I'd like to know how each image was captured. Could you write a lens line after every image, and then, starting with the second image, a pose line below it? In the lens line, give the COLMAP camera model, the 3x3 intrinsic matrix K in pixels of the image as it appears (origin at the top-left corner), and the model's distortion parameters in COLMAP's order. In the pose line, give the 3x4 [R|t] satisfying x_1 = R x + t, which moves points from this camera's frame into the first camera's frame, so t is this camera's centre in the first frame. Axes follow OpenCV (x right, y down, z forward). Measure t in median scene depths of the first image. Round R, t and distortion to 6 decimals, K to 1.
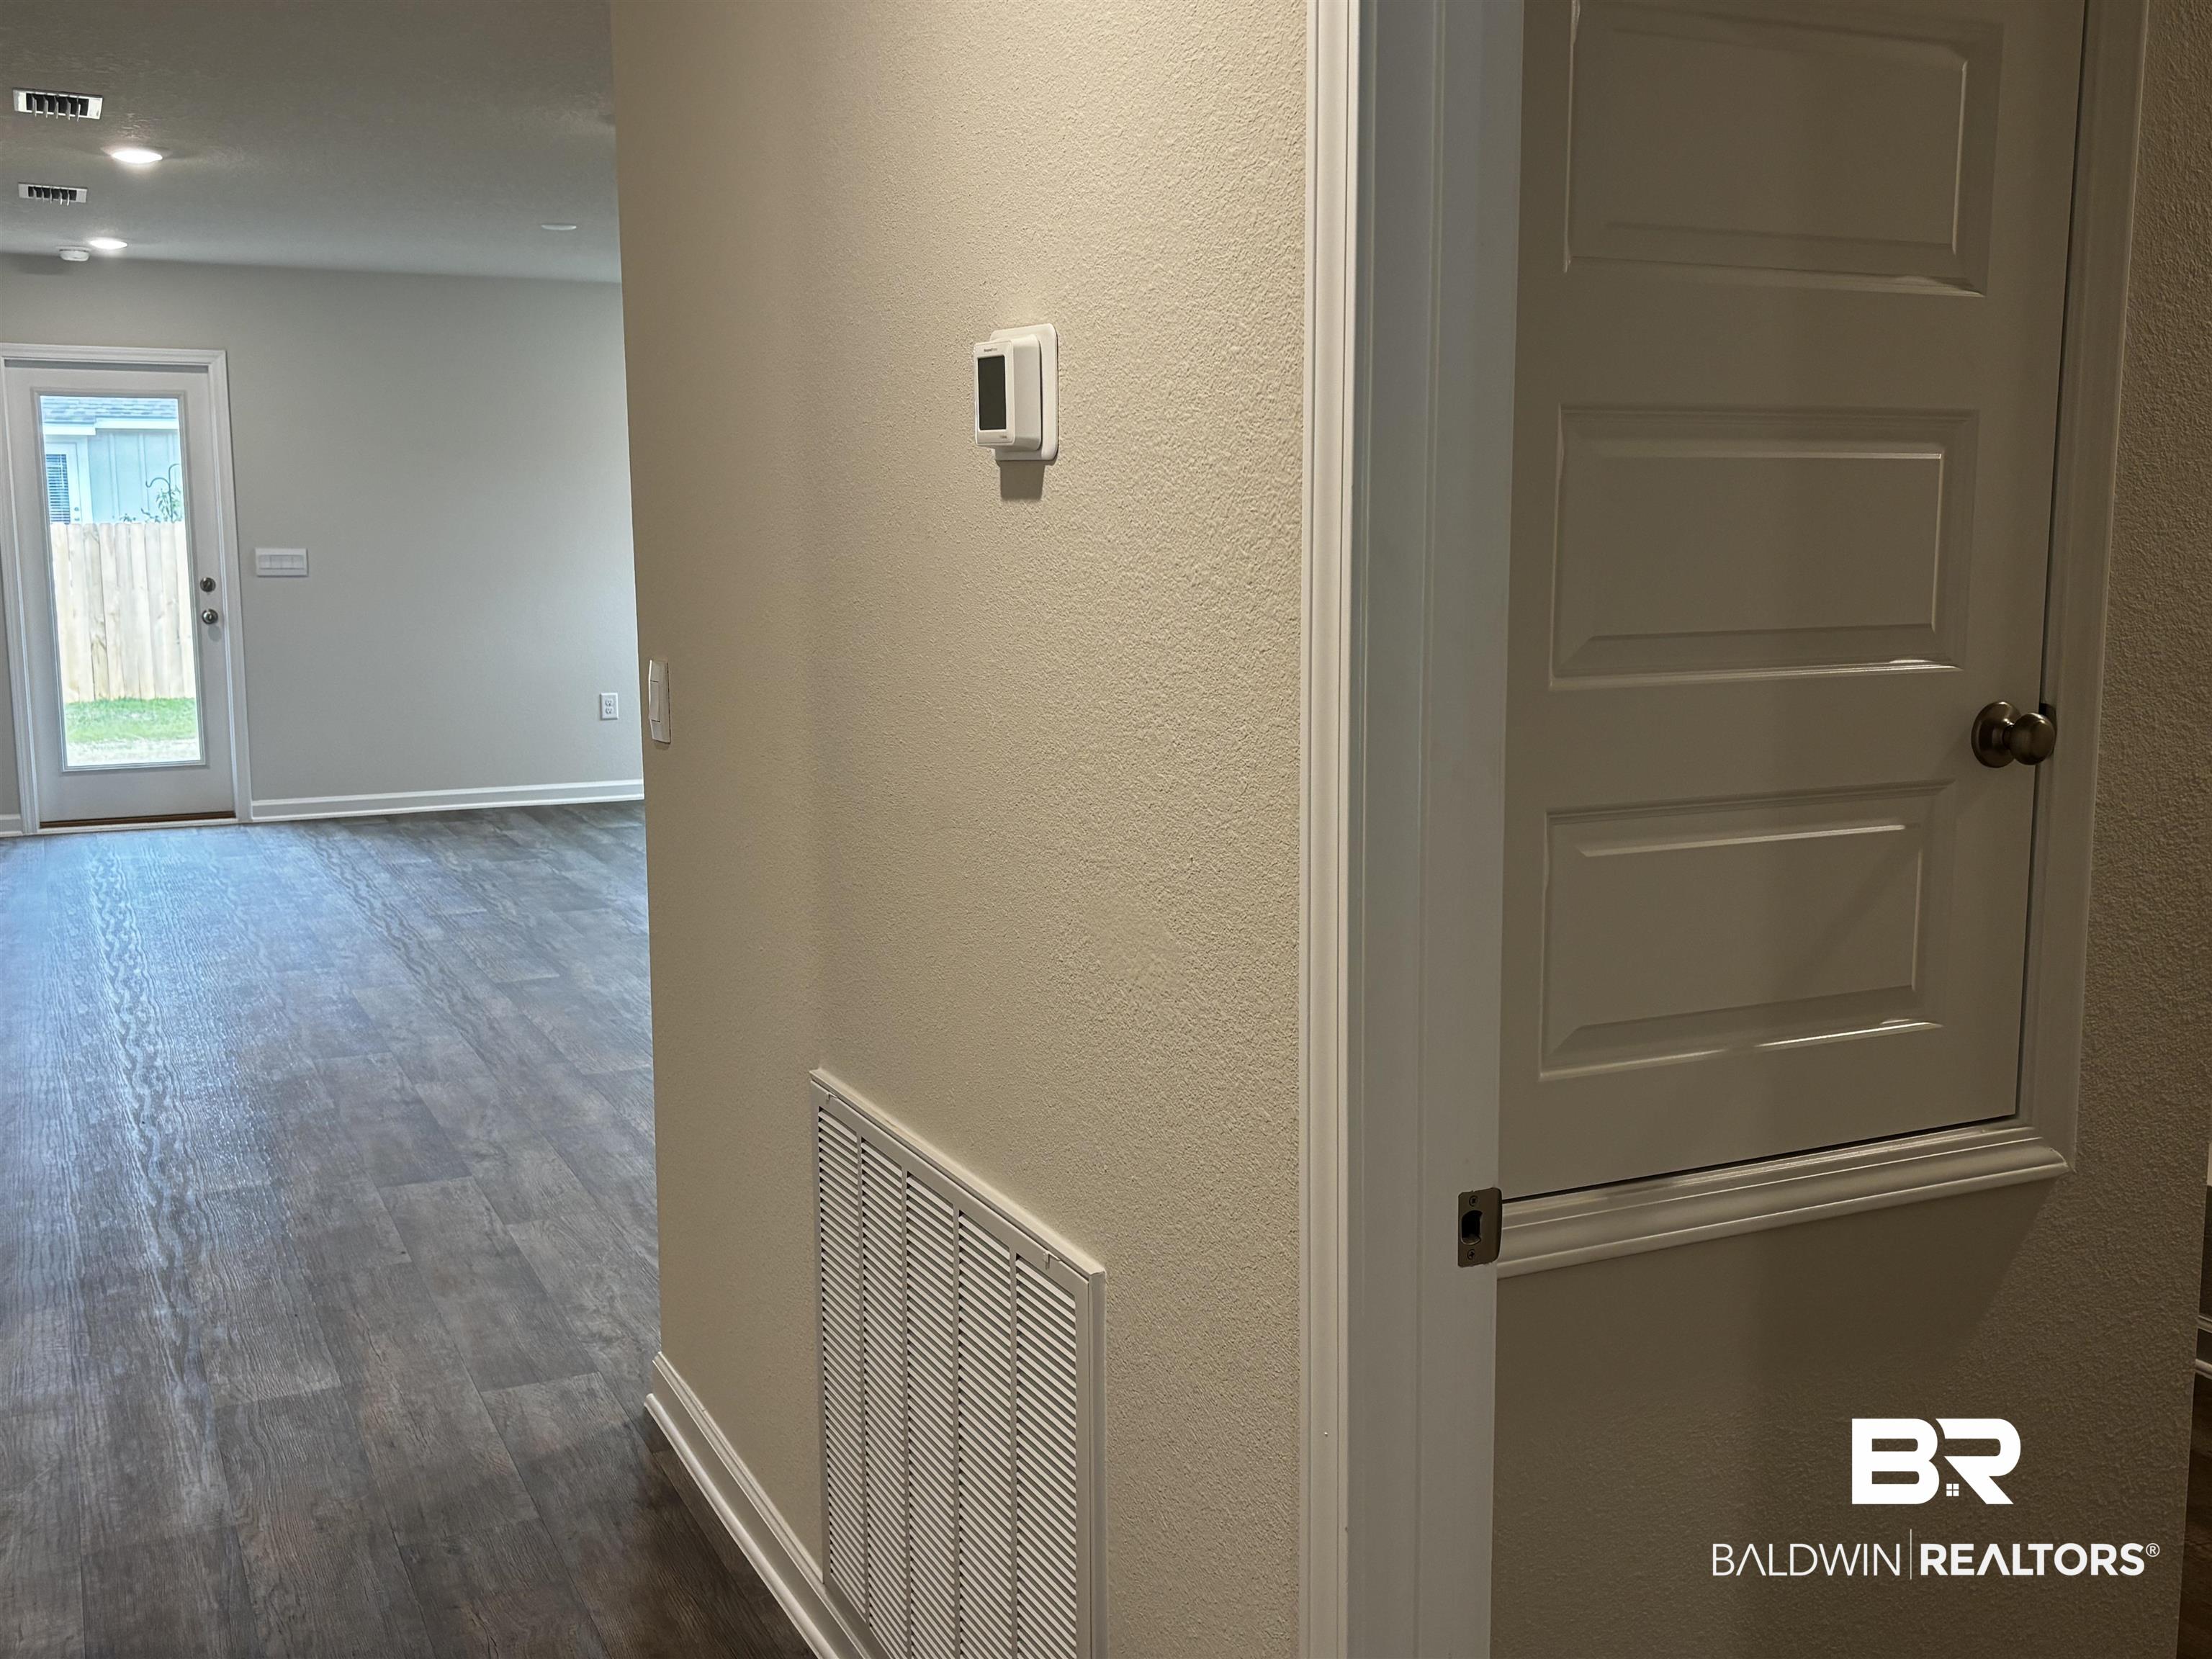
lens RADIAL K [[2205.6, 0, 1096.6], [0, 2205.6, 816.7], [0, 0, 1]] dist [0.031830, 0.000000]
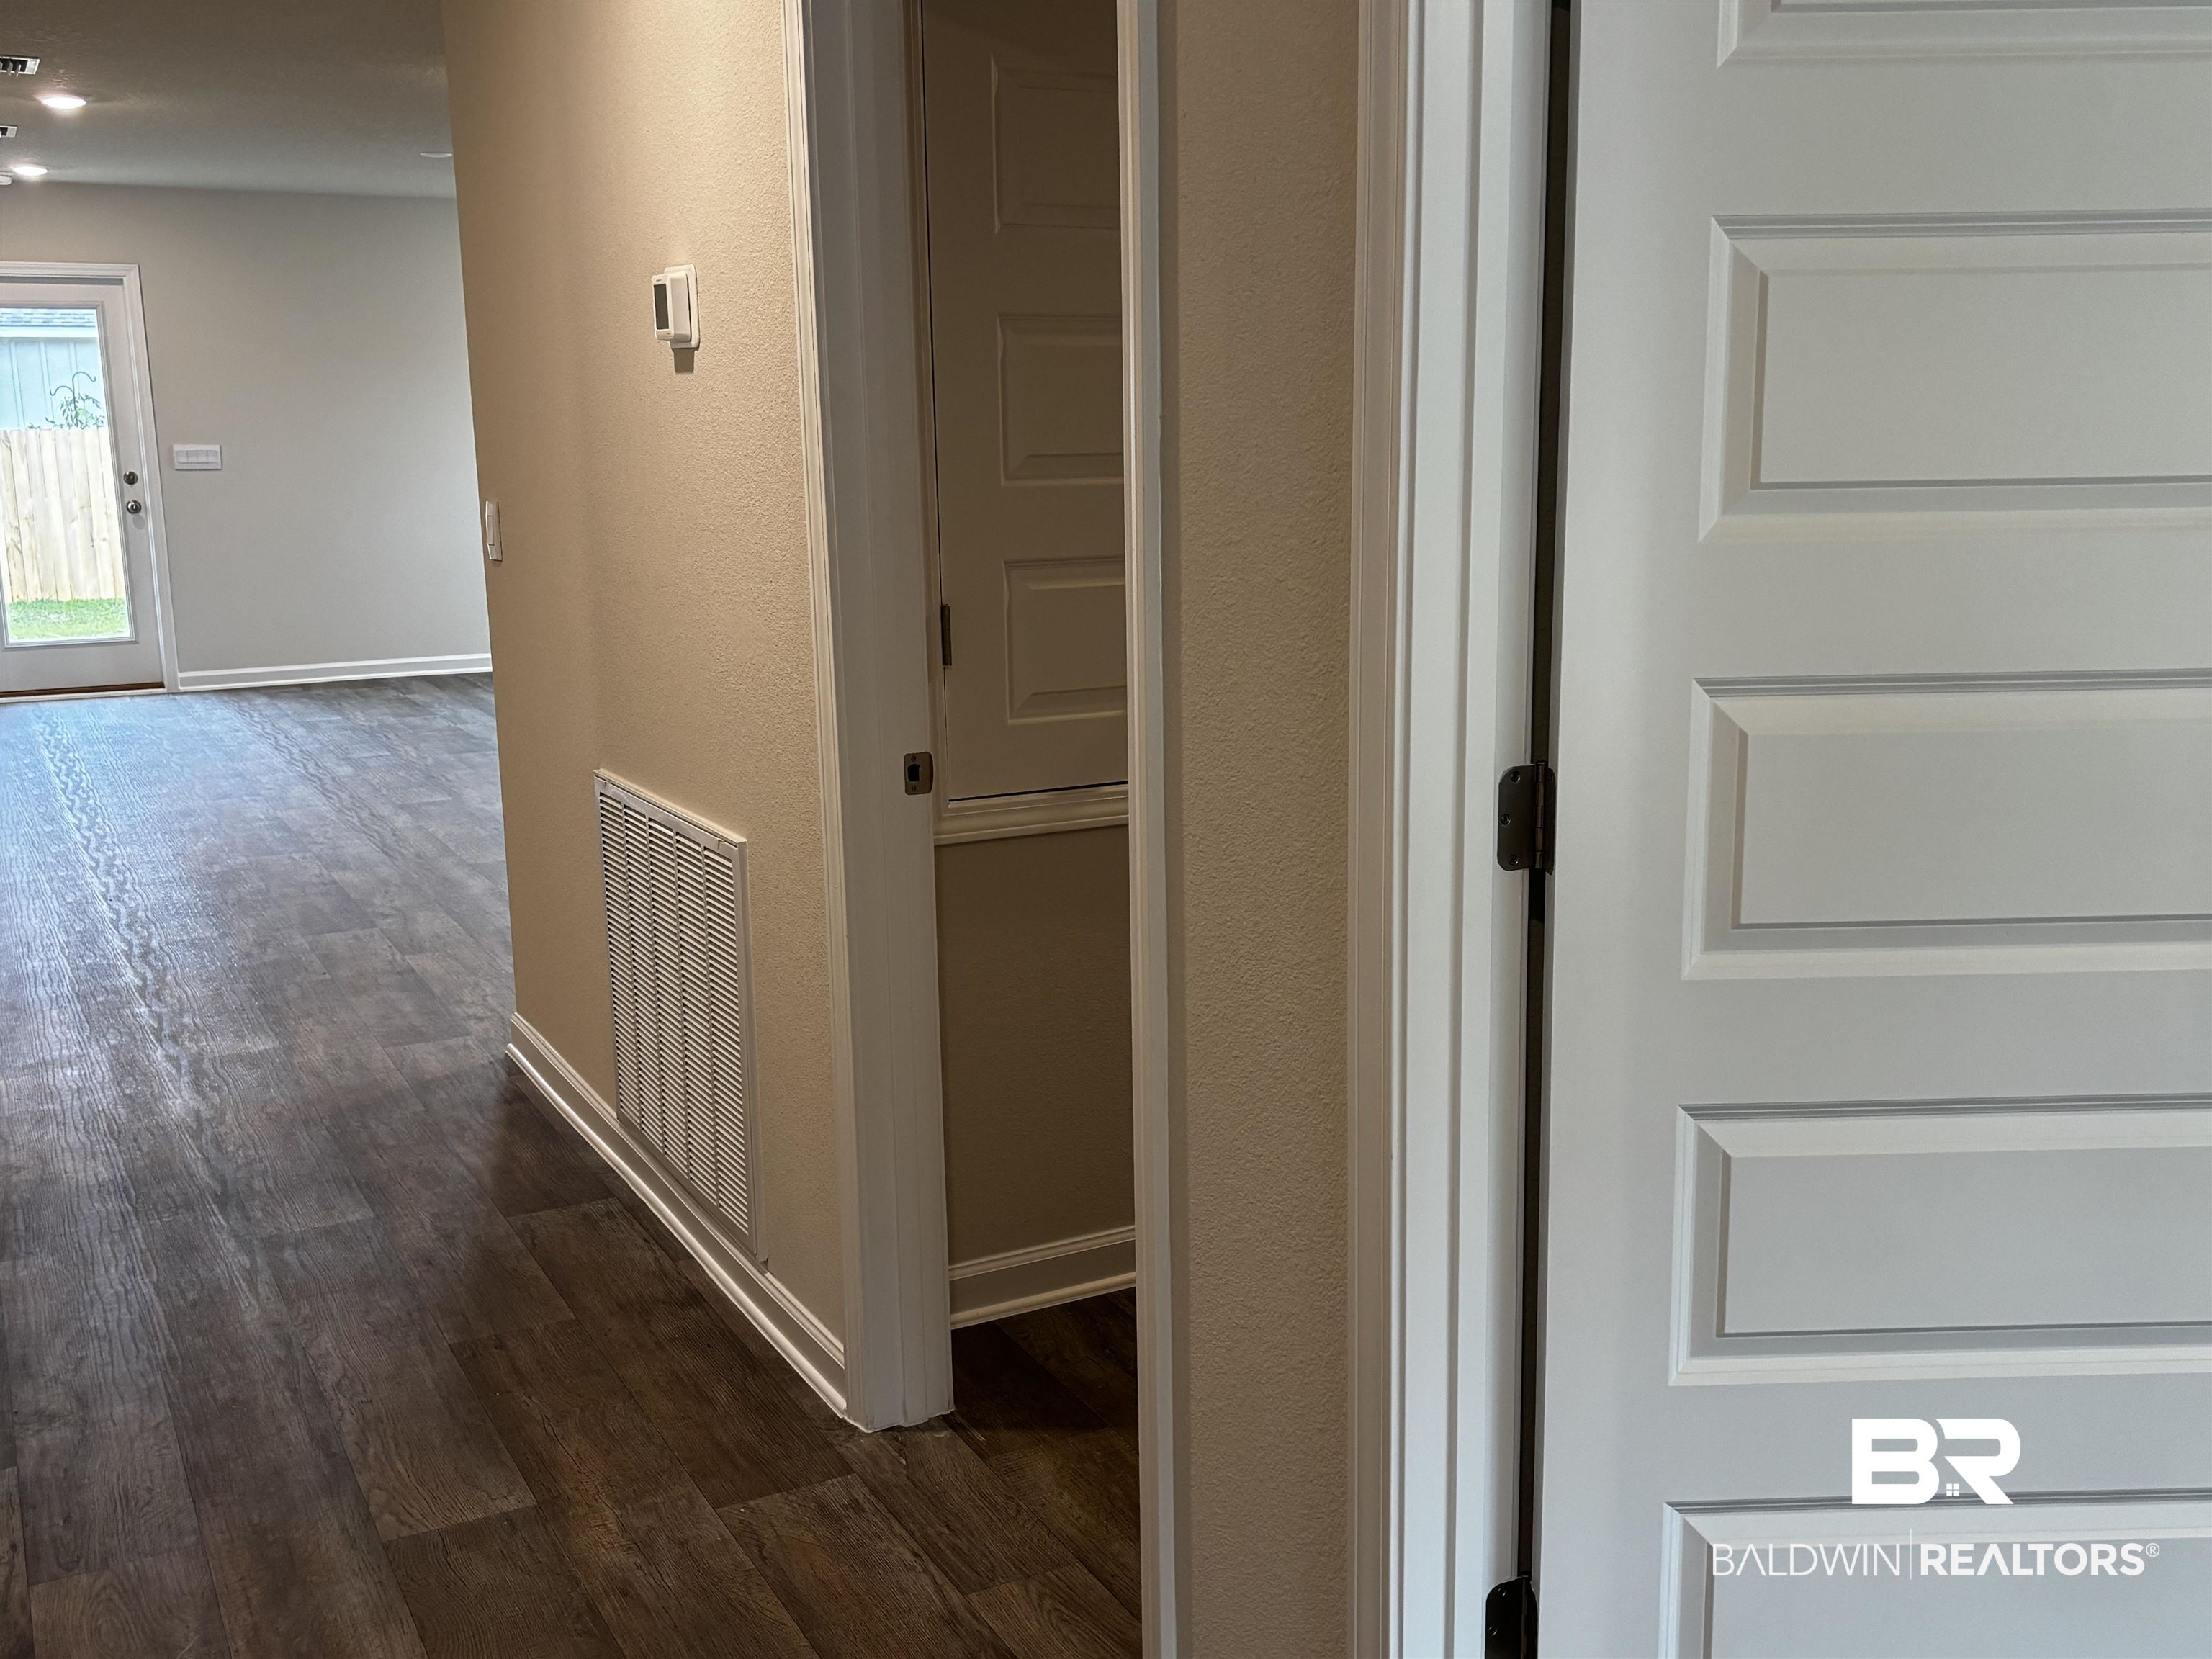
lens RADIAL K [[2205.6, 0, 1088.9], [0, 2205.6, 828.0], [0, 0, 1]] dist [0.031830, 0.000000]
pose [[0.999383, -0.019018, 0.029529, 0.068941], [0.017544, 0.998625, 0.049405, 0.038237], [-0.030428, -0.048856, 0.998342, -0.214471]]
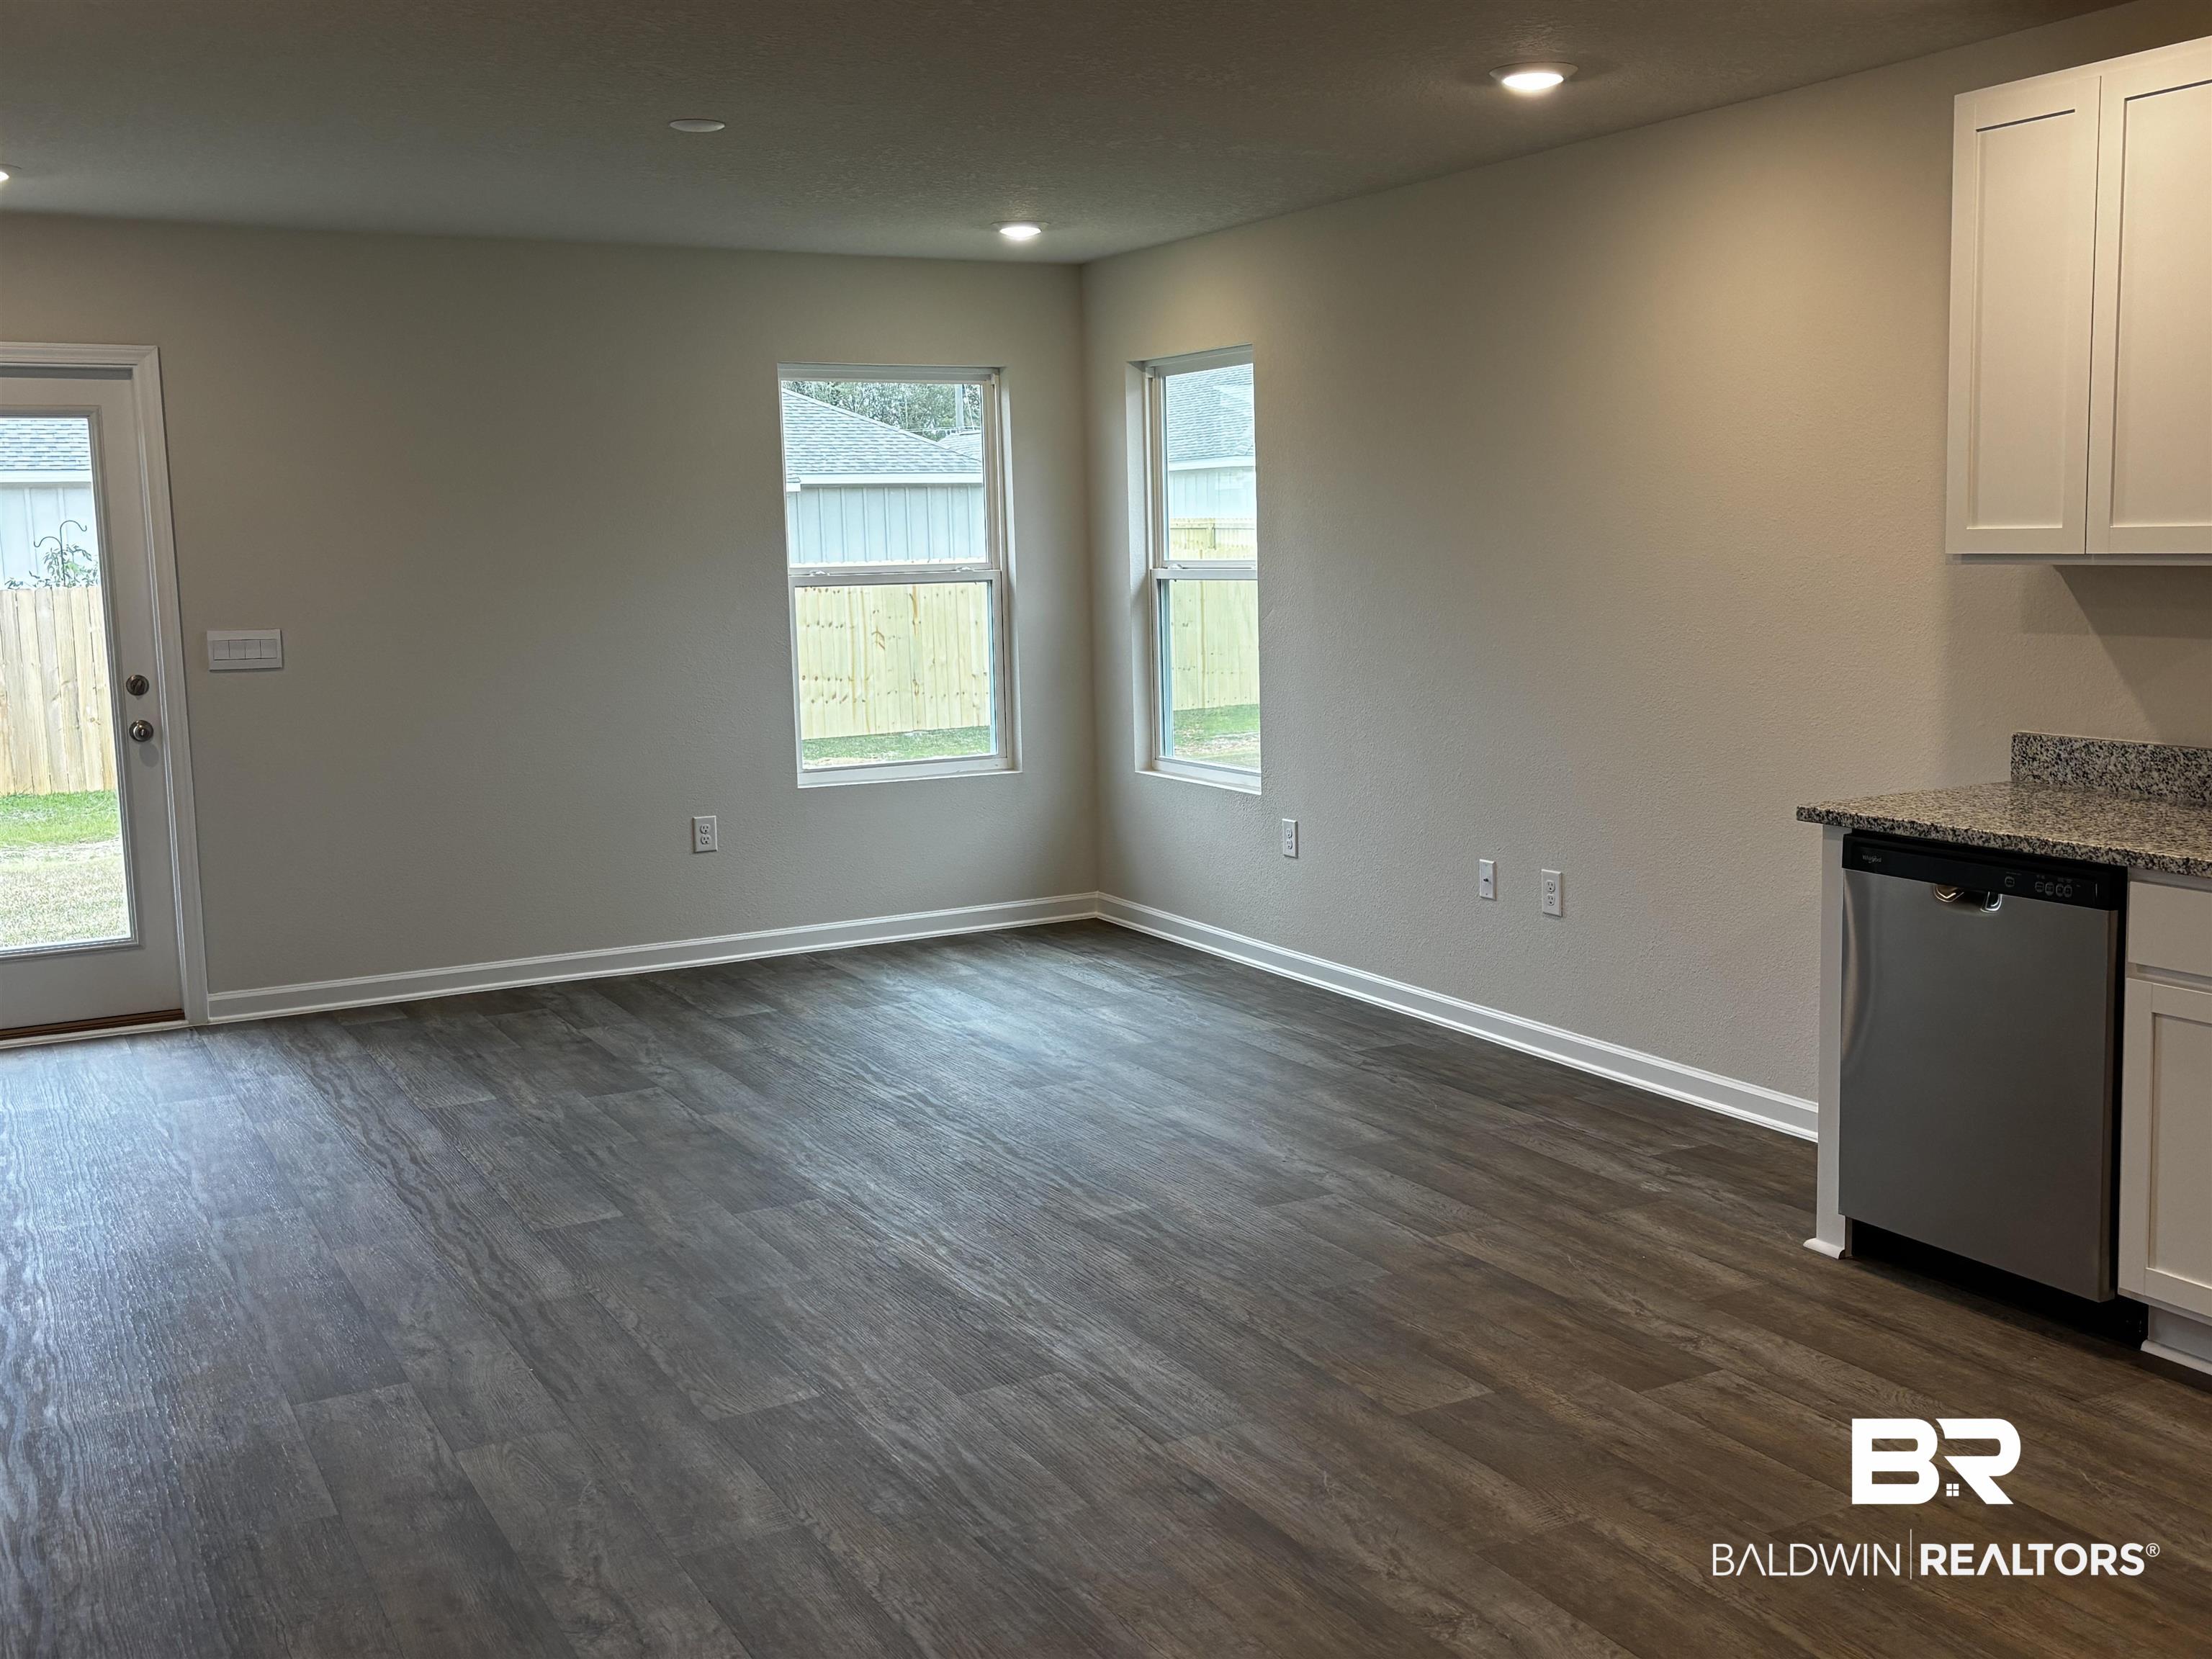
lens RADIAL K [[2205.6, 0, 1100.2], [0, 2205.6, 799.0], [0, 0, 1]] dist [0.031830, 0.000000]
pose [[0.998668, -0.030512, 0.041598, -0.207348], [0.031491, 0.999237, -0.023092, -0.069303], [-0.040861, 0.024371, 0.998868, 0.471374]]
